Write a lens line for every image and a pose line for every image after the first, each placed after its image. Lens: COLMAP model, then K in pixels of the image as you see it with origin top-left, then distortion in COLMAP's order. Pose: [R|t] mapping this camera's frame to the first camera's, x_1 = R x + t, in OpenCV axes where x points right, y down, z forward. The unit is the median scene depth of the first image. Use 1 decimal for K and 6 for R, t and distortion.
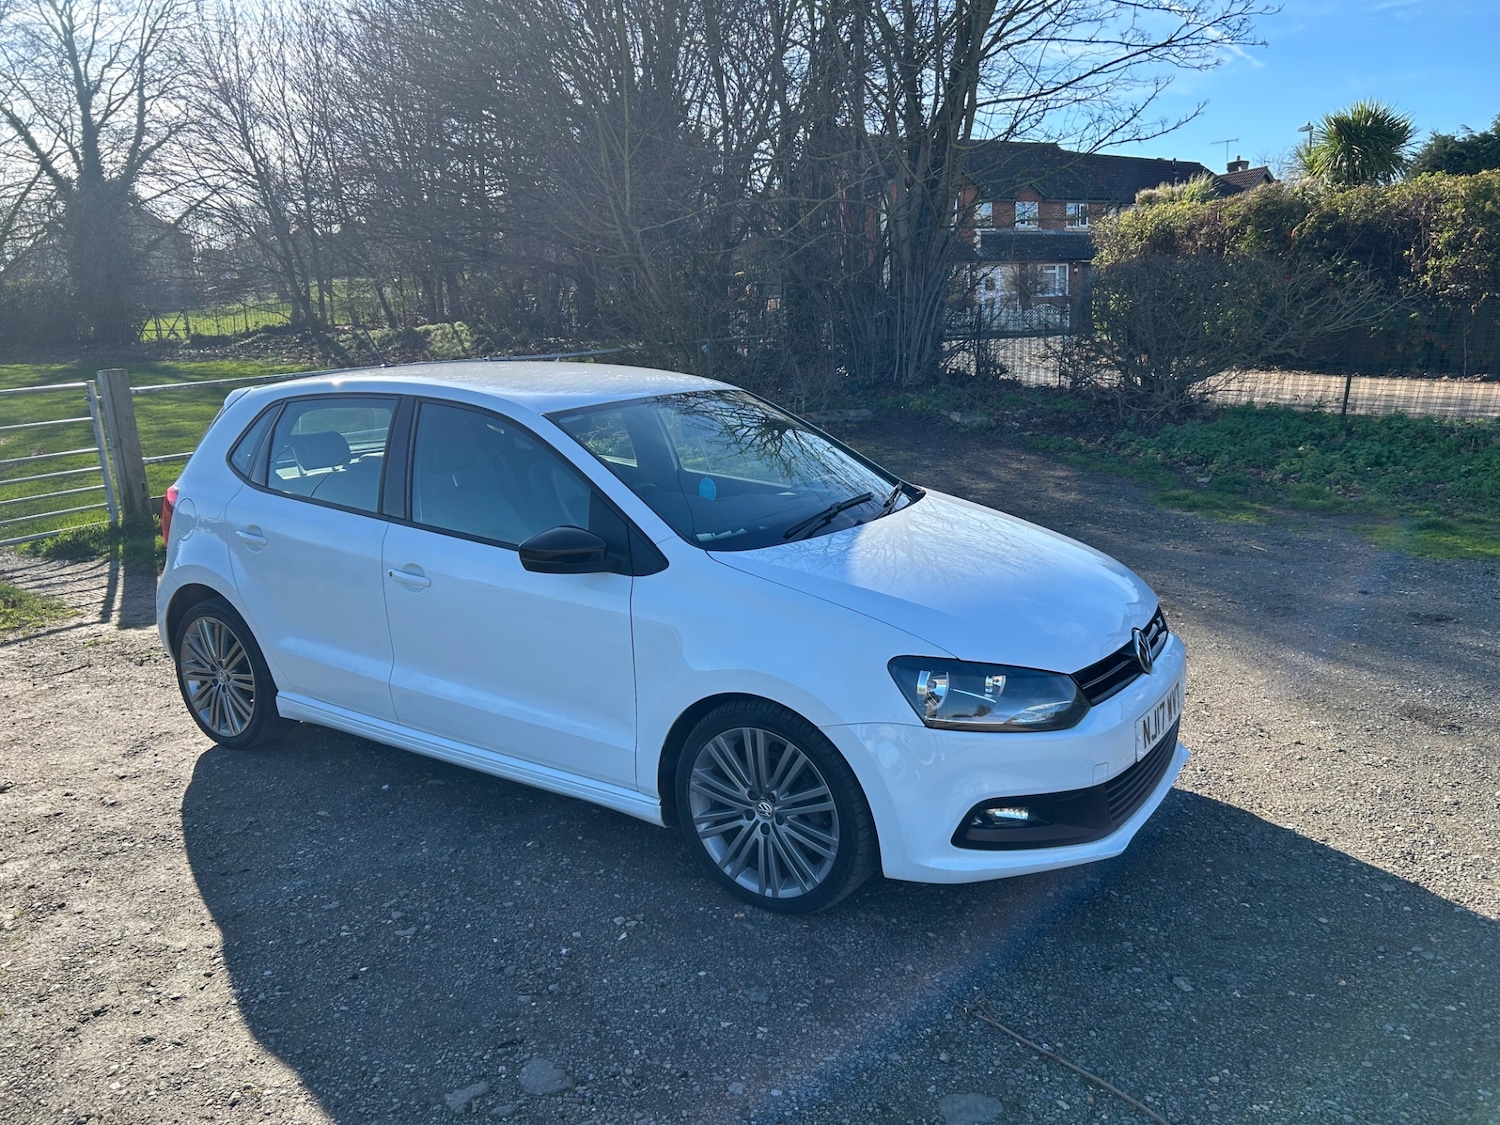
lens RADIAL K [[1132.6, 0, 745.2], [0, 1132.6, 556.8], [0, 0, 1]] dist [0.048975, -0.050268]
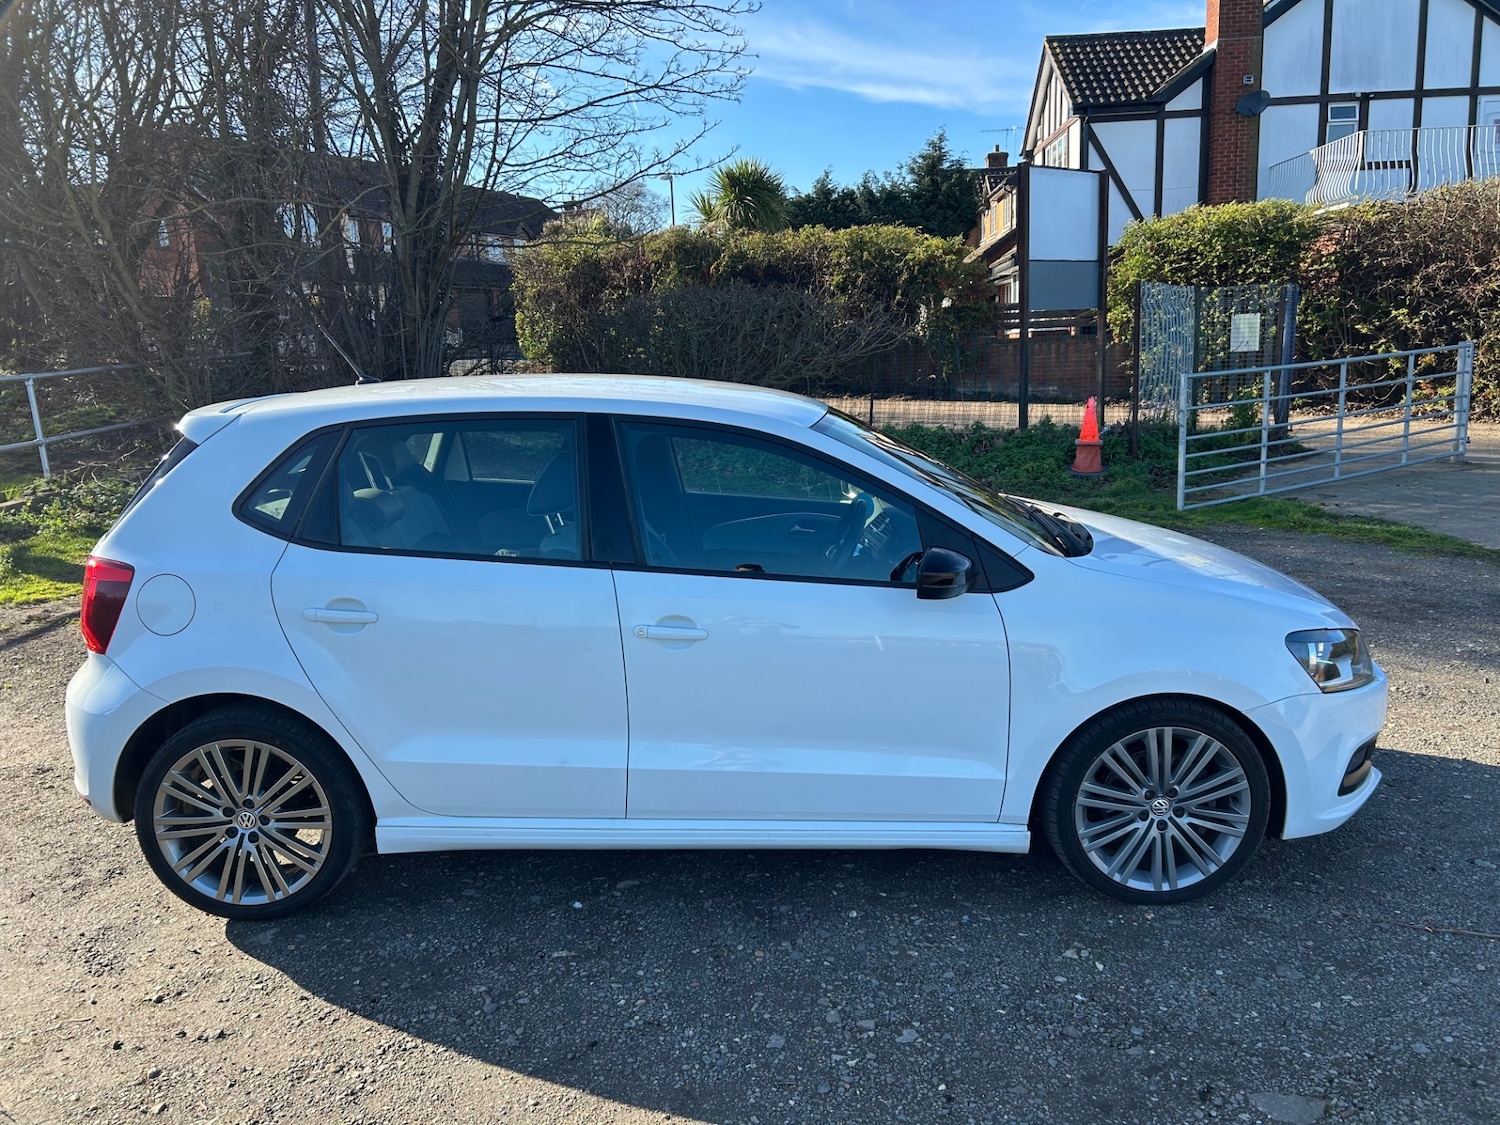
lens RADIAL K [[1132.1, 0, 762.3], [0, 1132.1, 560.4], [0, 0, 1]] dist [0.047674, -0.051435]
pose [[0.831358, -0.092639, 0.547962, -0.250467], [0.102847, 0.994623, 0.012114, -0.013588], [-0.546138, 0.046285, 0.836415, 0.102957]]
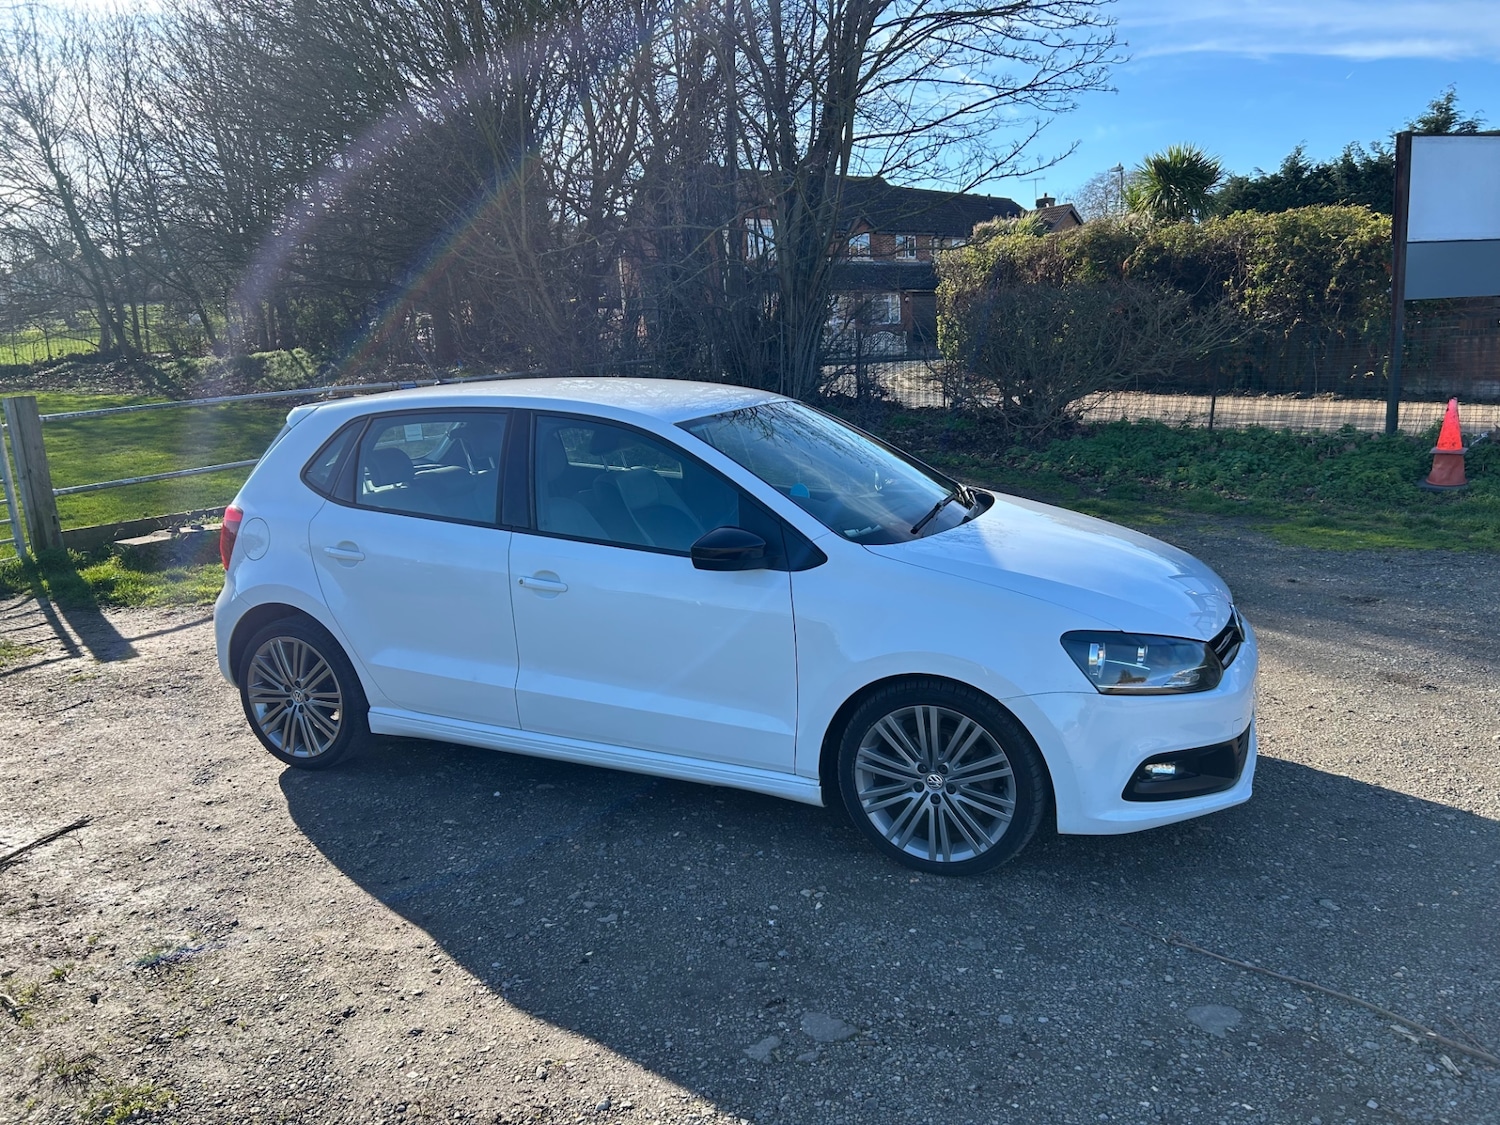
lens RADIAL K [[1130.6, 0, 744.0], [0, 1130.6, 565.0], [0, 0, 1]] dist [0.045874, -0.046849]
pose [[0.988343, -0.031572, 0.148935, -0.097587], [0.033968, 0.999331, -0.013575, 0.007757], [-0.148407, 0.018476, 0.988754, -0.014268]]
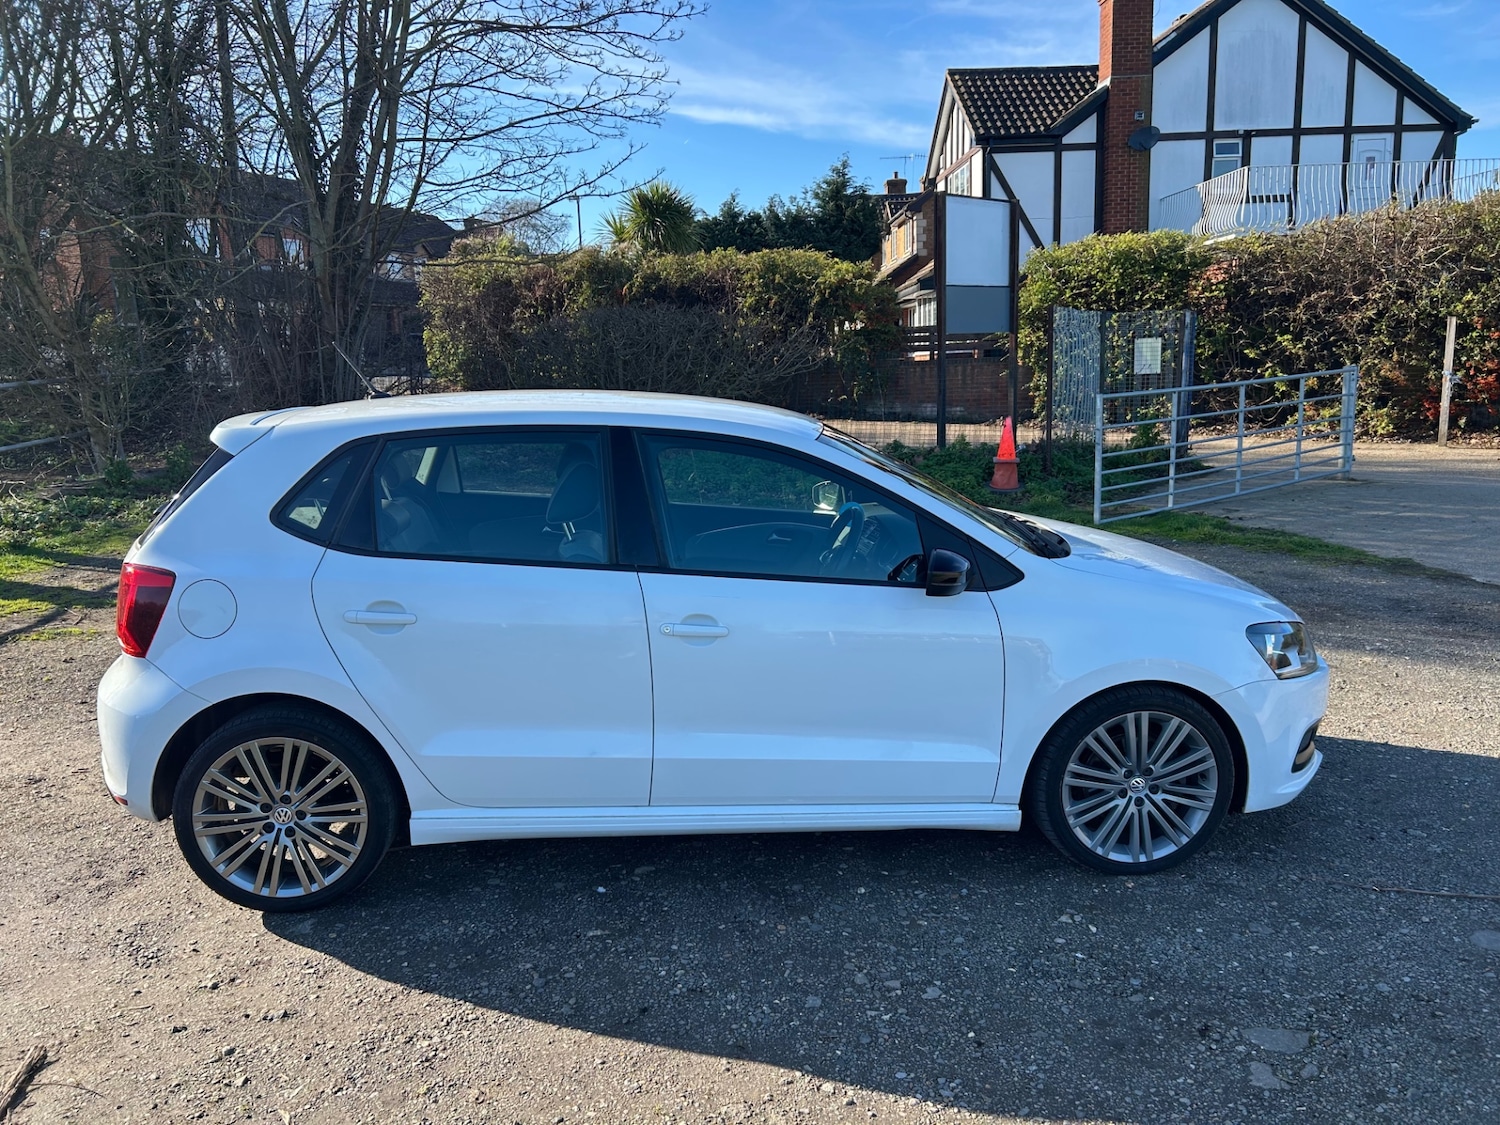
lens RADIAL K [[1130.6, 0, 744.0], [0, 1130.6, 565.0], [0, 0, 1]] dist [0.045874, -0.046849]
pose [[0.788342, -0.090462, 0.608551, -0.290437], [0.108938, 0.994026, 0.006641, -0.012319], [-0.605516, 0.061058, 0.793487, 0.103873]]
